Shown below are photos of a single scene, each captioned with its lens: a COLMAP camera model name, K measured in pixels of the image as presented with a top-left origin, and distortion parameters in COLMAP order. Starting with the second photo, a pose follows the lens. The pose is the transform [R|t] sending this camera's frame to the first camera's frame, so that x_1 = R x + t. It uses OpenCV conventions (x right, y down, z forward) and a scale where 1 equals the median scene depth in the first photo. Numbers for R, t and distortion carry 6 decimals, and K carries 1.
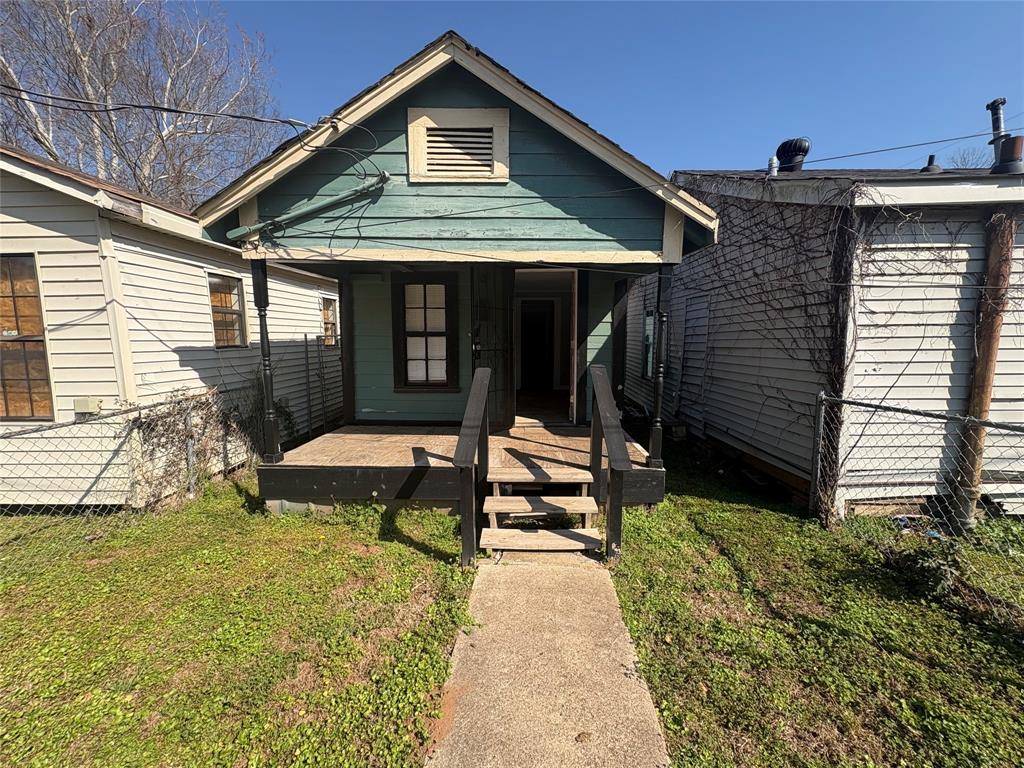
lens RADIAL K [[414.3, 0, 513.0], [0, 414.3, 387.0], [0, 0, 1]] dist [0.000210, -0.000031]
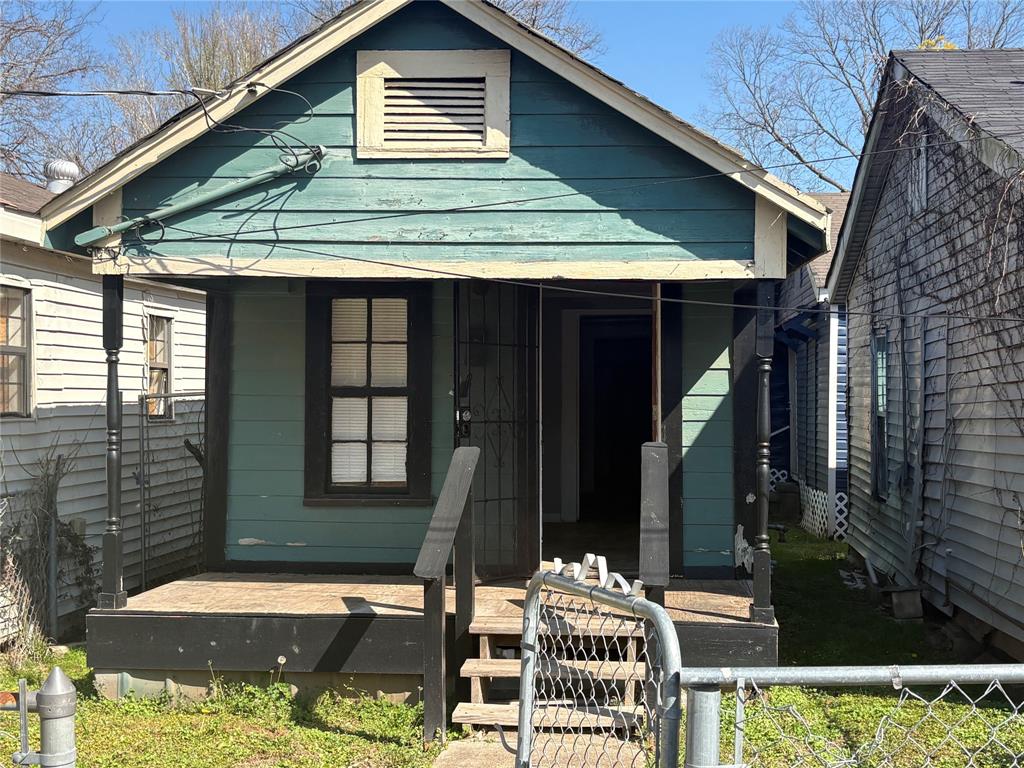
lens RADIAL K [[1313.2, 0, 512.0], [0, 1313.2, 384.0], [0, 0, 1]] dist [0.143307, -0.009728]
pose [[0.996884, 0.000385, -0.078876, 0.150975], [-0.010918, 0.991036, -0.133149, 0.123324], [0.078118, 0.133595, 0.987952, -0.947558]]
